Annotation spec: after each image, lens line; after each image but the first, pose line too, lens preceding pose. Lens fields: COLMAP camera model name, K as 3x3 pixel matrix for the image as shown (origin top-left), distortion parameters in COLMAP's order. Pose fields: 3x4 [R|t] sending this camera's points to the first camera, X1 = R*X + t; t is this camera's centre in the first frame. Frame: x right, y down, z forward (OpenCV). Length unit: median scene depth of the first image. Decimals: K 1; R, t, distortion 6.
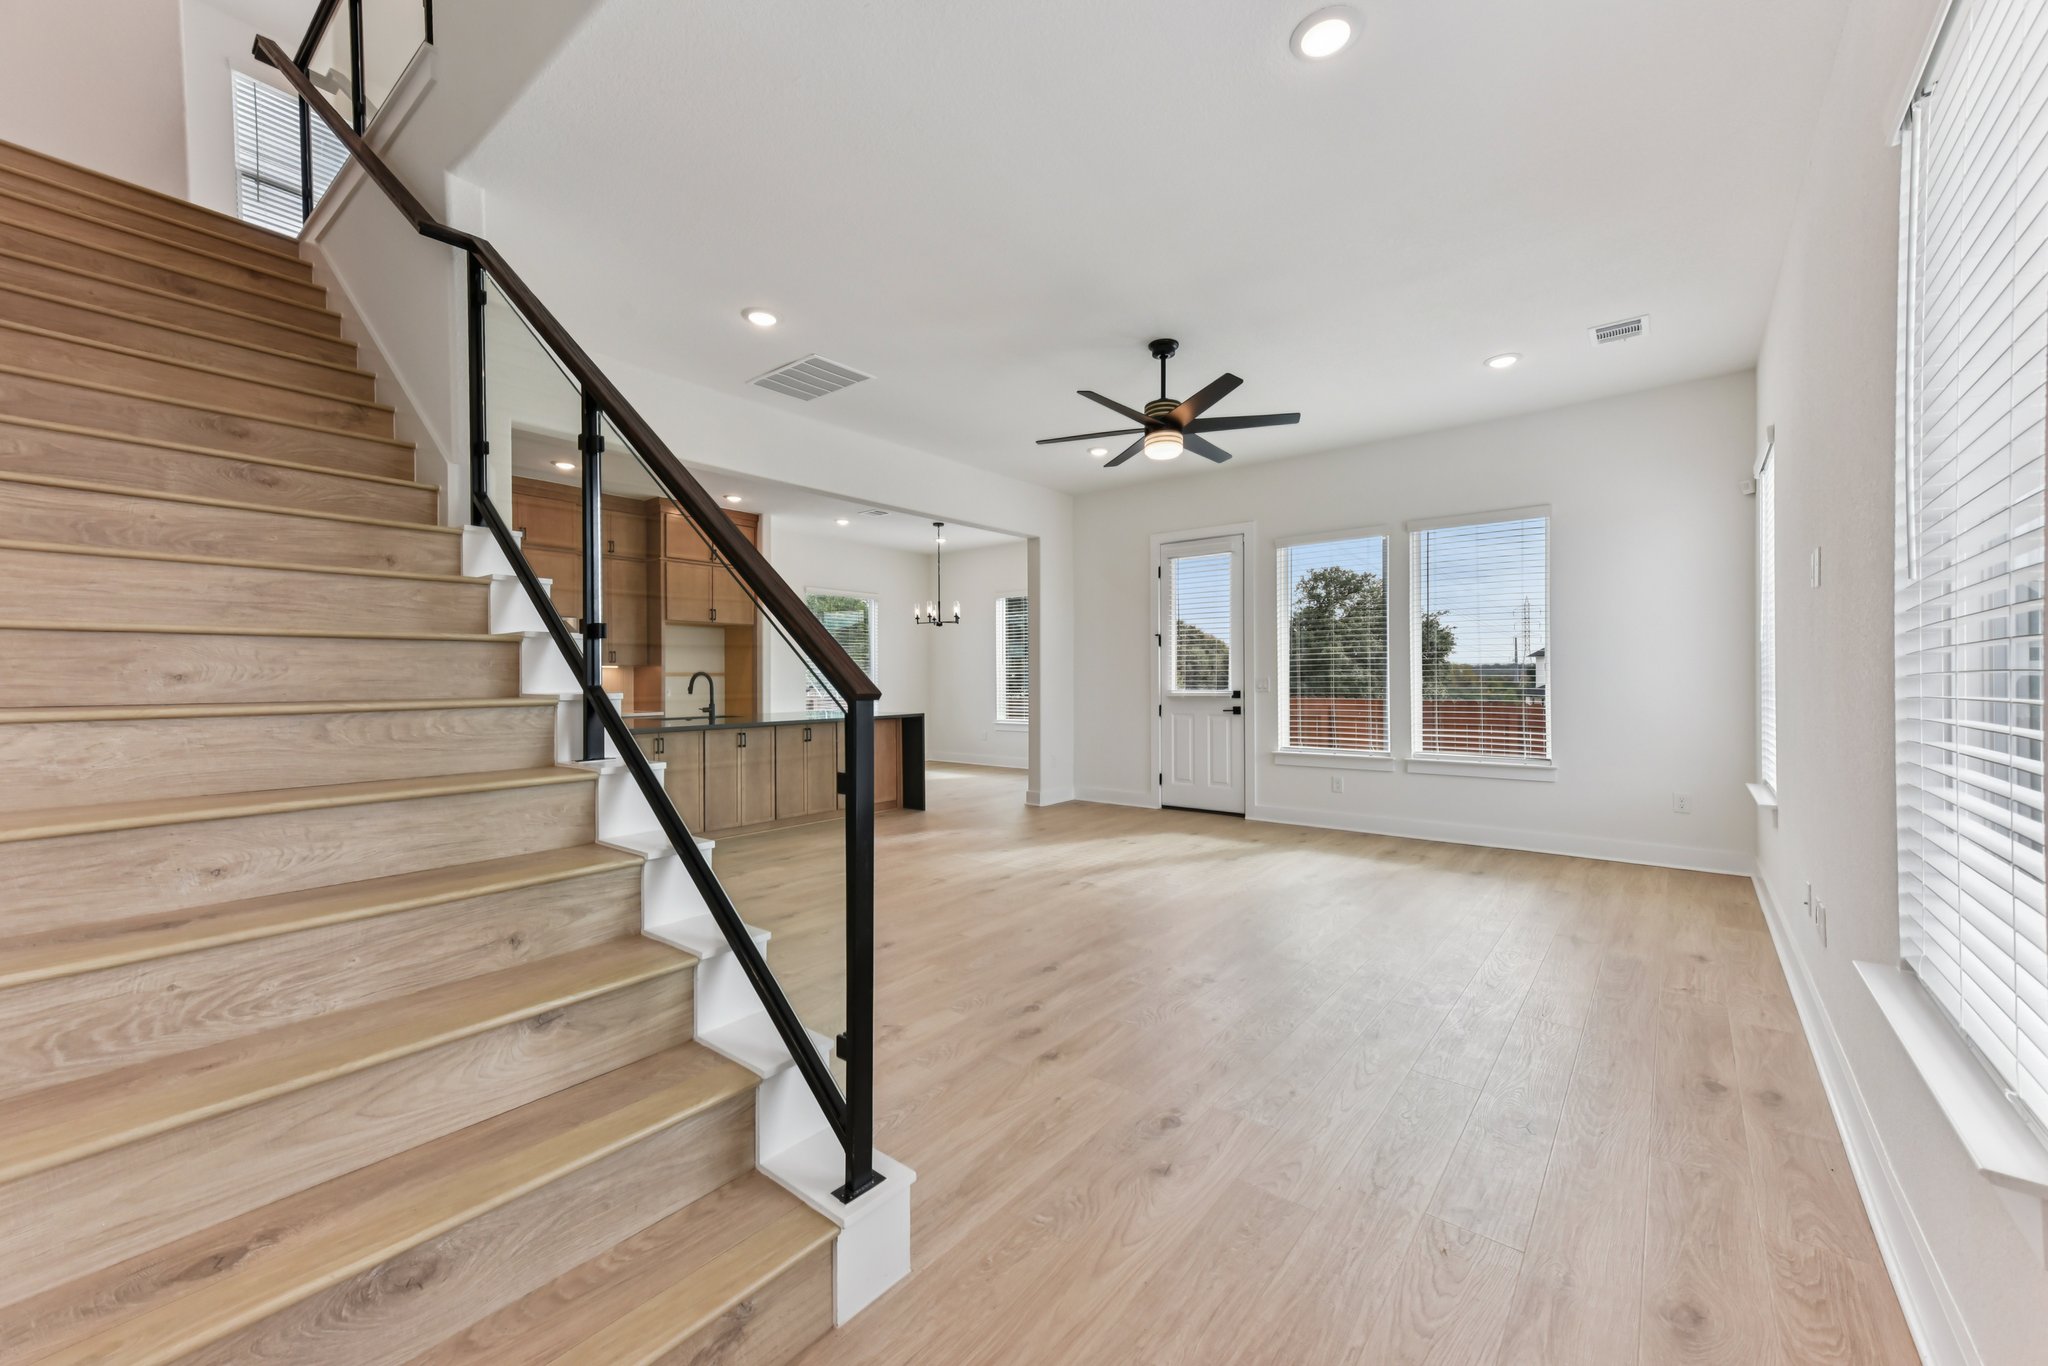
lens RADIAL K [[794.7, 0, 1019.6], [0, 794.7, 682.4], [0, 0, 1]] dist [0.027780, -0.000780]
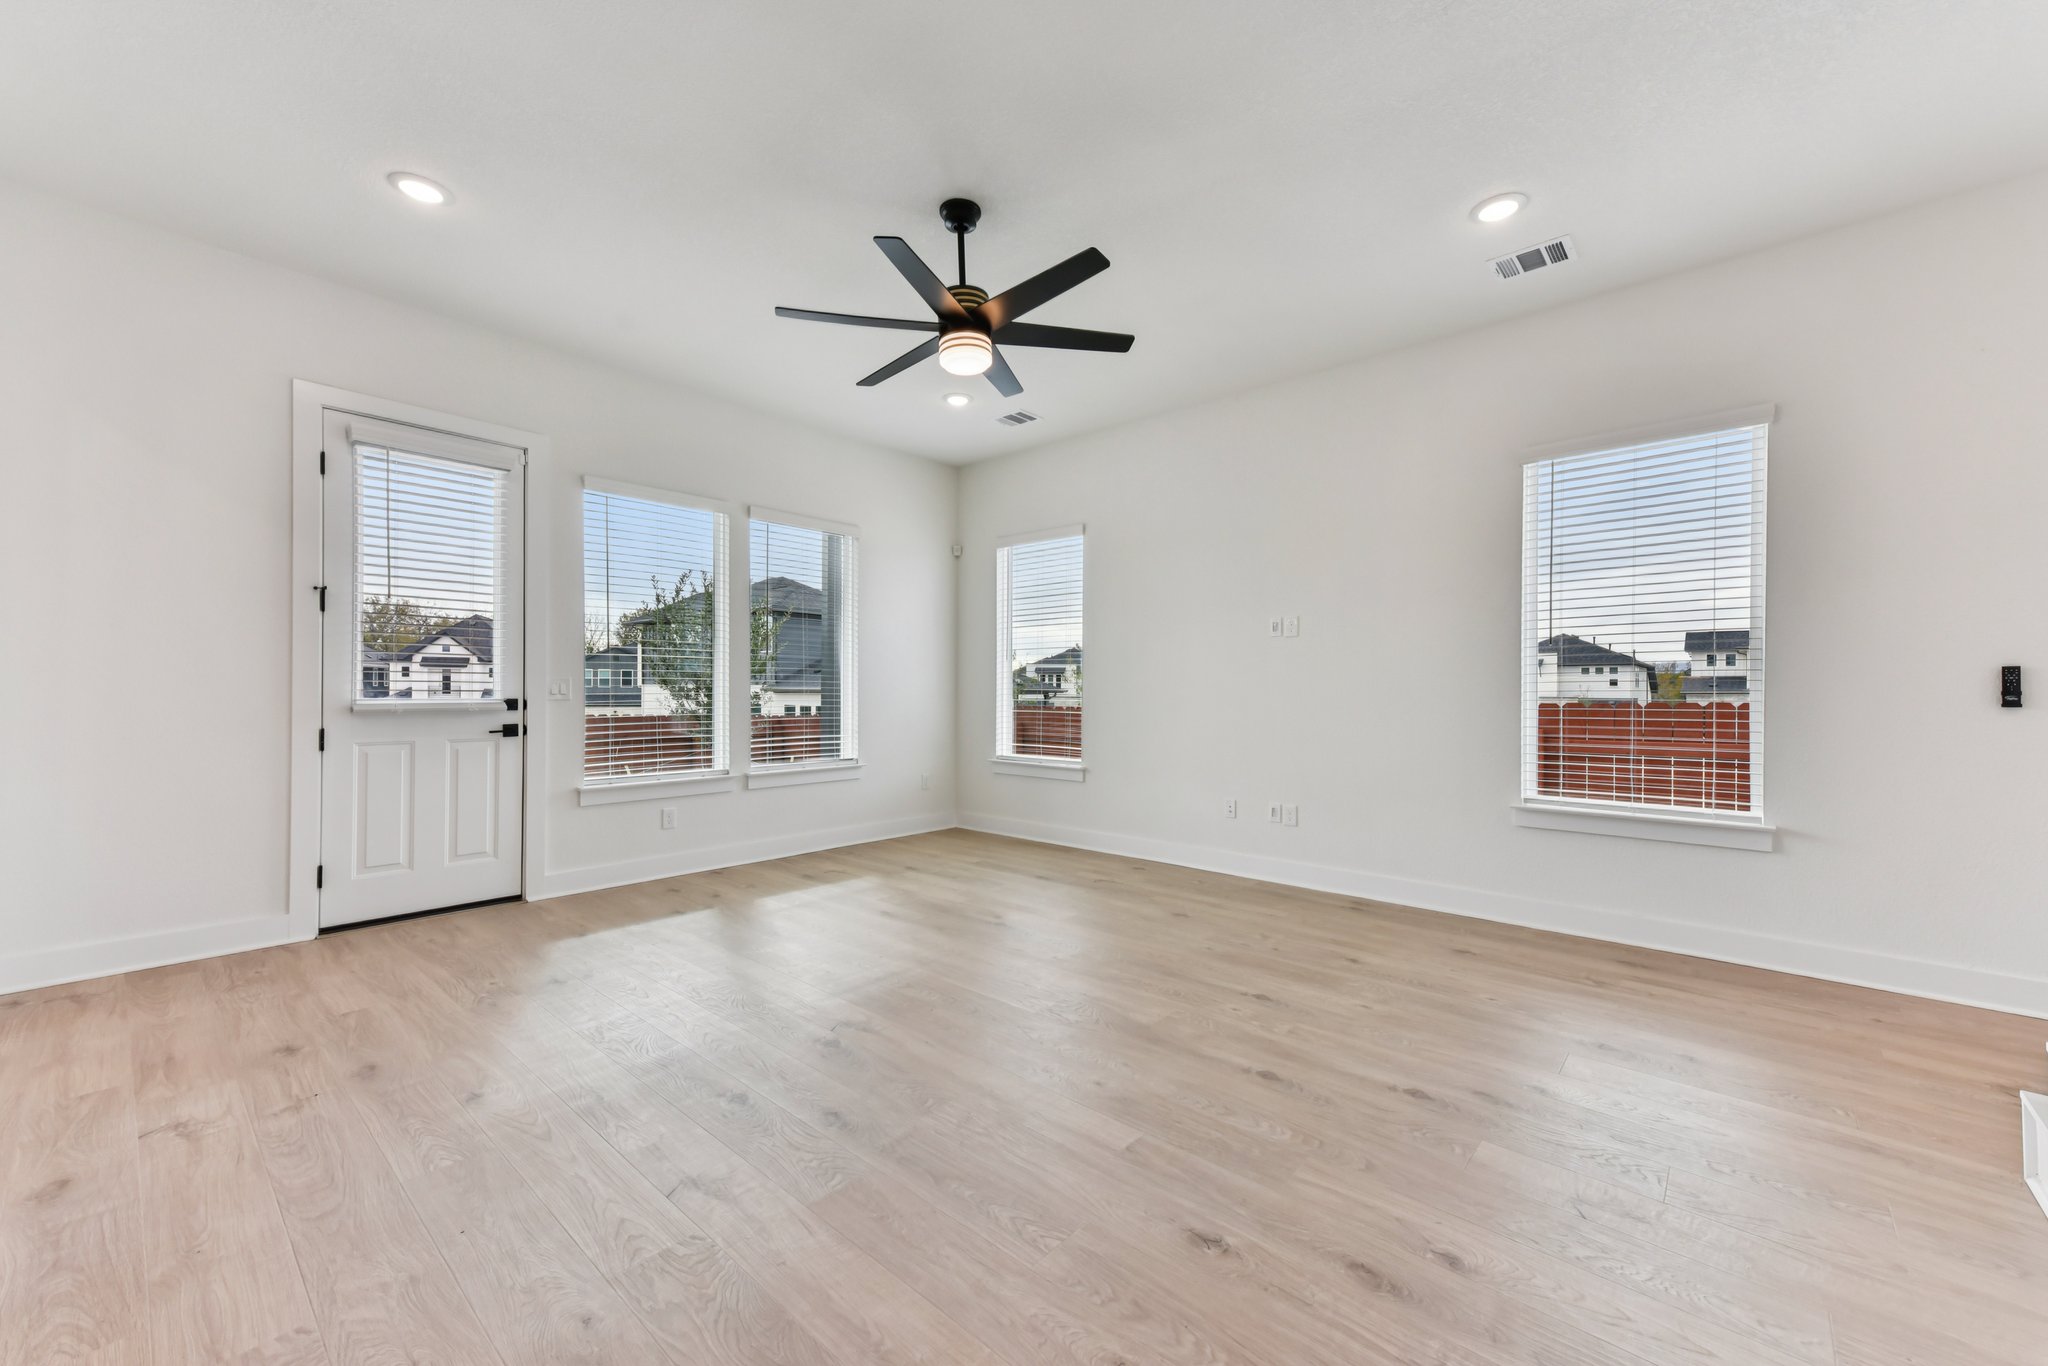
lens RADIAL K [[794.7, 0, 1028.7], [0, 794.7, 699.5], [0, 0, 1]] dist [0.027780, -0.000780]
pose [[0.049729, -0.005013, 0.998750, -0.480623], [-0.001896, 0.999985, 0.005113, 0.010312], [-0.998761, -0.002148, 0.049719, 0.814163]]
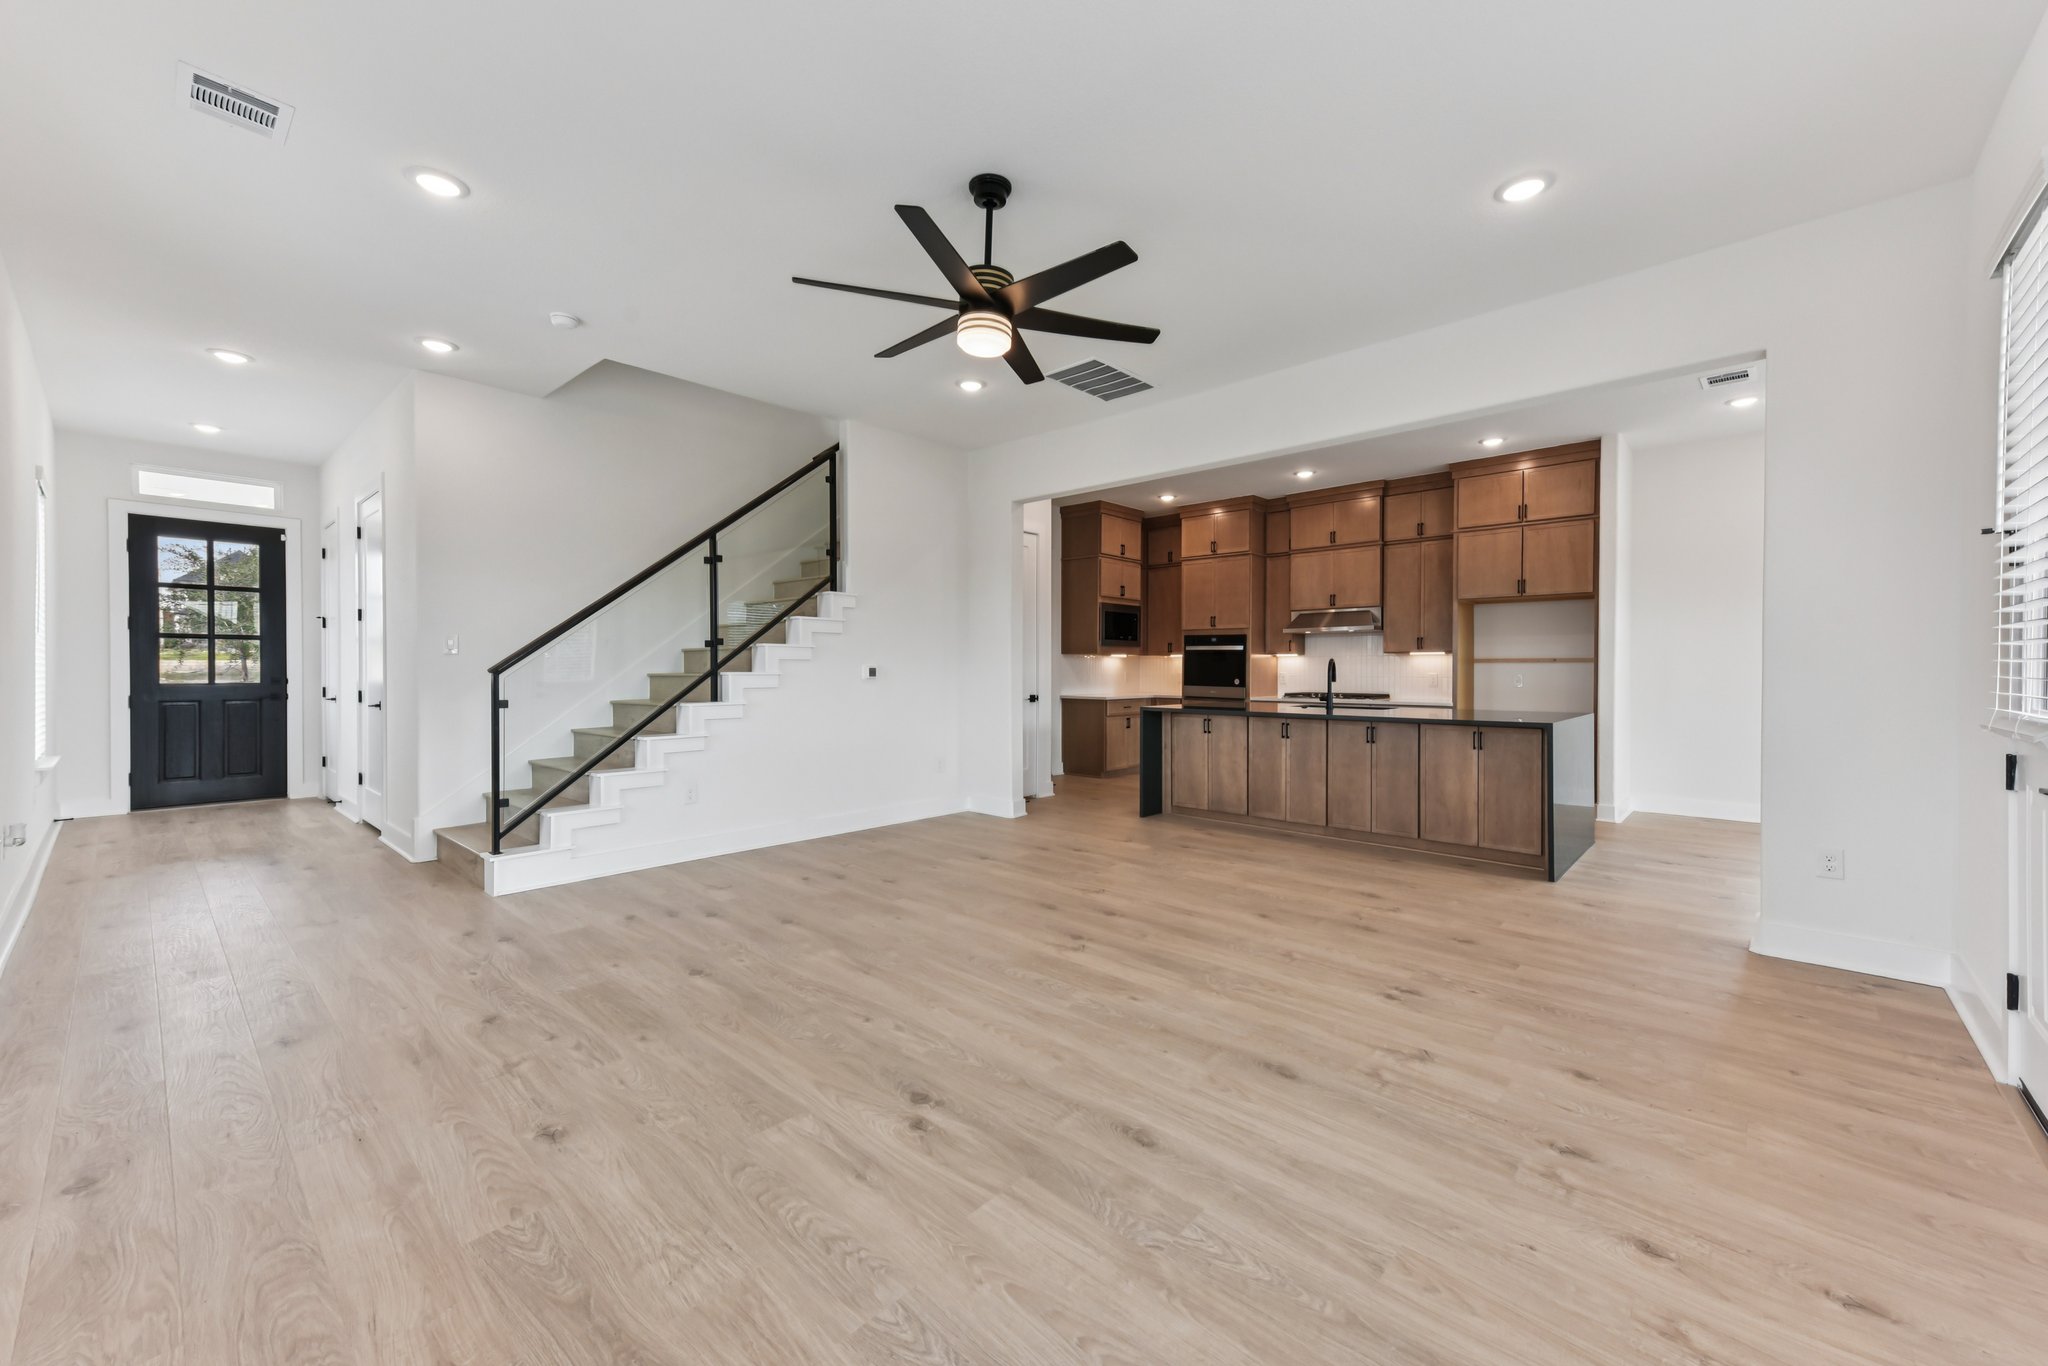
lens RADIAL K [[794.7, 0, 1039.7], [0, 794.7, 682.3], [0, 0, 1]] dist [0.027780, -0.000780]
pose [[-0.050161, 0.022519, -0.998487, 0.792991], [-0.005573, 0.999724, 0.022827, -0.007245], [0.998726, 0.006709, -0.050021, 0.974870]]
